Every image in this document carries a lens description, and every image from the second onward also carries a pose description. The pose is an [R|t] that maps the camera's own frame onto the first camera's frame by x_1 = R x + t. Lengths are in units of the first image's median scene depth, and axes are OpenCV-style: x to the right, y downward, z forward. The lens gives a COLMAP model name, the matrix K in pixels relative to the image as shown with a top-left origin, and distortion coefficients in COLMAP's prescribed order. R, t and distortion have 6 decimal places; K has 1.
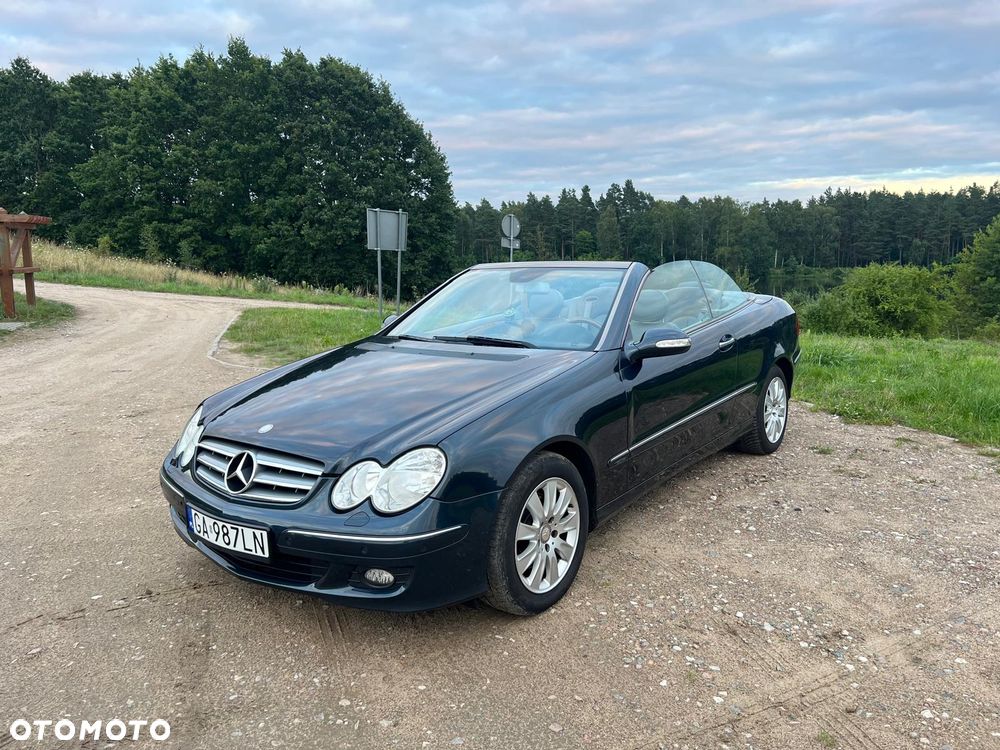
lens RADIAL K [[741.3, 0, 499.9], [0, 741.3, 369.8], [0, 0, 1]] dist [0.042234, -0.046878]
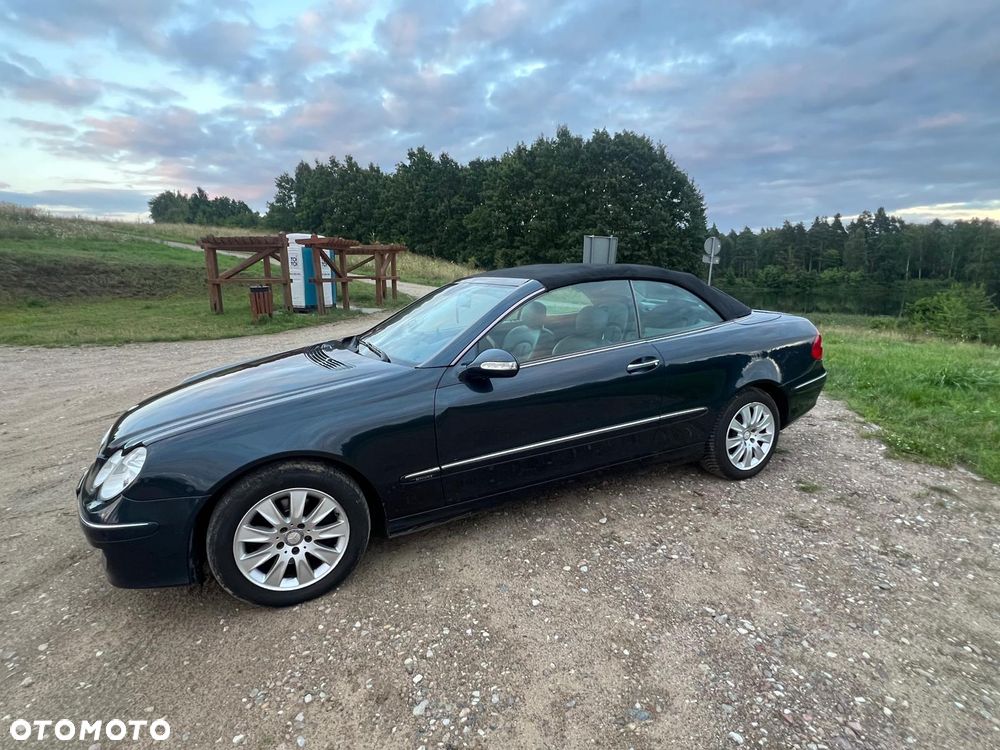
lens RADIAL K [[494.7, 0, 502.1], [0, 494.7, 372.3], [0, 0, 1]] dist [-0.002394, 0.000912]
pose [[0.893391, 0.095392, -0.439036, 0.345184], [-0.071913, 0.994962, 0.069846, -0.048308], [0.443487, -0.030828, 0.895751, 0.281735]]
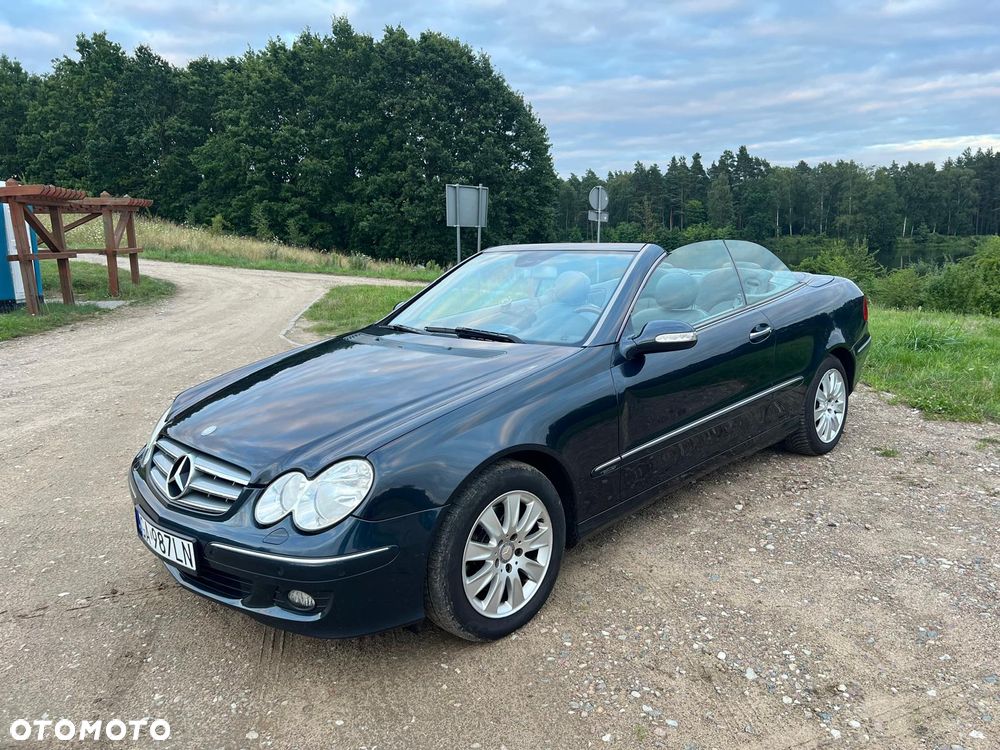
lens RADIAL K [[741.3, 0, 505.3], [0, 741.3, 371.9], [0, 0, 1]] dist [0.042234, -0.046878]
pose [[0.991198, 0.011012, -0.131928, 0.098589], [-0.006008, 0.999250, 0.038264, -0.018268], [0.132250, -0.037135, 0.990520, 0.063944]]
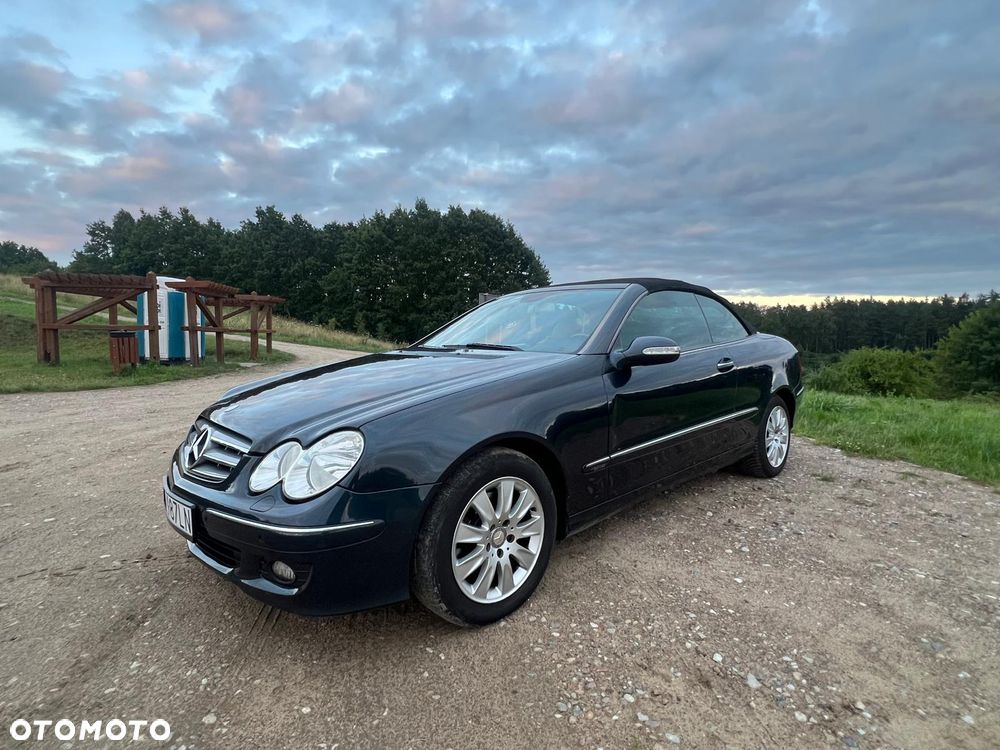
lens RADIAL K [[494.7, 0, 496.5], [0, 494.7, 375.6], [0, 0, 1]] dist [-0.002394, 0.000912]
pose [[0.983739, 0.035303, -0.176098, 0.089297], [-0.048755, 0.996165, -0.072657, 0.036597], [0.172857, 0.080062, 0.981688, 0.212925]]
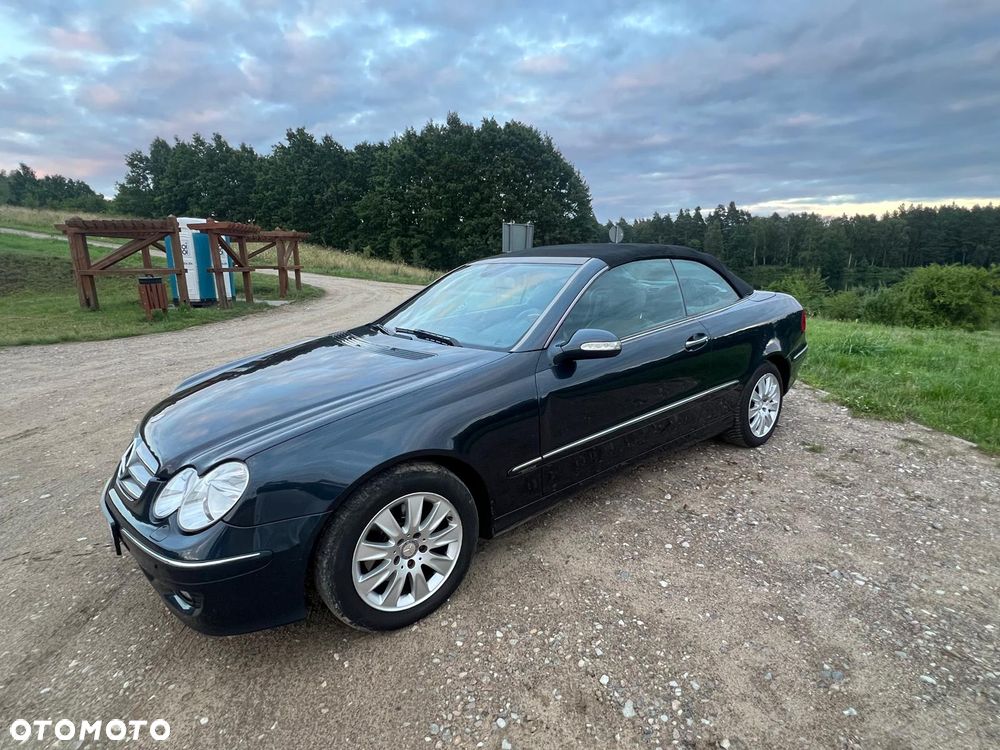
lens RADIAL K [[494.7, 0, 499.0], [0, 494.7, 373.2], [0, 0, 1]] dist [-0.002394, 0.000912]
pose [[0.967627, 0.055693, -0.246164, 0.174997], [-0.036831, 0.996067, 0.080580, -0.031309], [0.249684, -0.068905, 0.965873, 0.245370]]
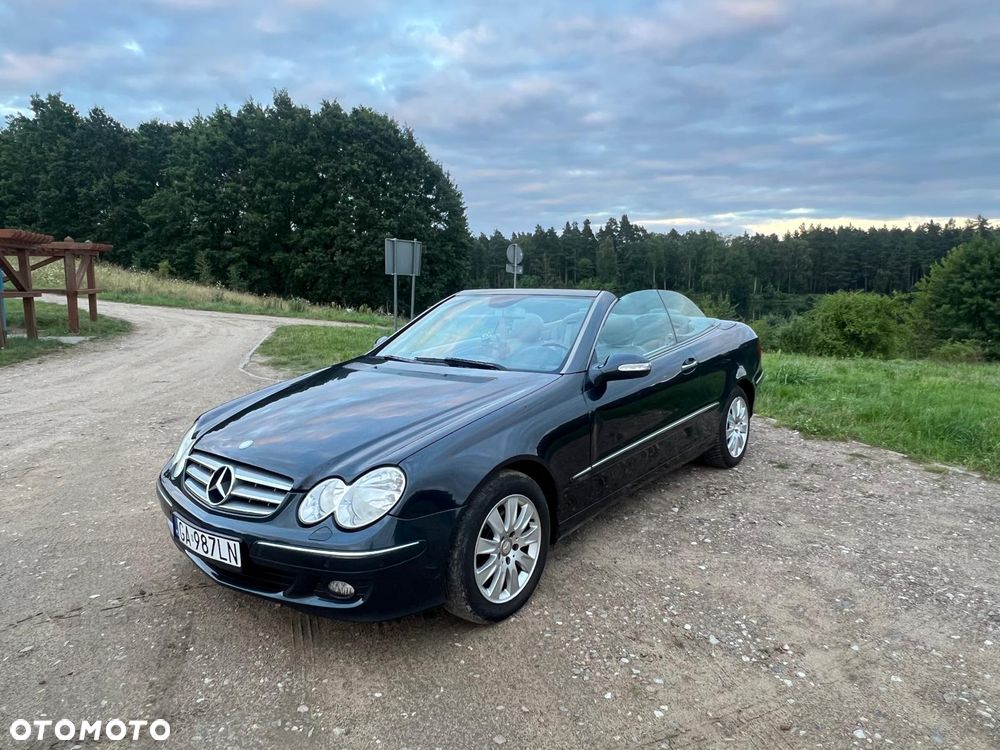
lens RADIAL K [[657.5, 0, 494.3], [0, 657.5, 369.5], [0, 0, 1]] dist [-0.002006, -0.000552]
pose [[0.999674, 0.011121, -0.022982, 0.035196], [-0.011516, 0.999787, -0.017122, -0.009237], [0.022787, 0.017381, 0.999589, 0.031573]]
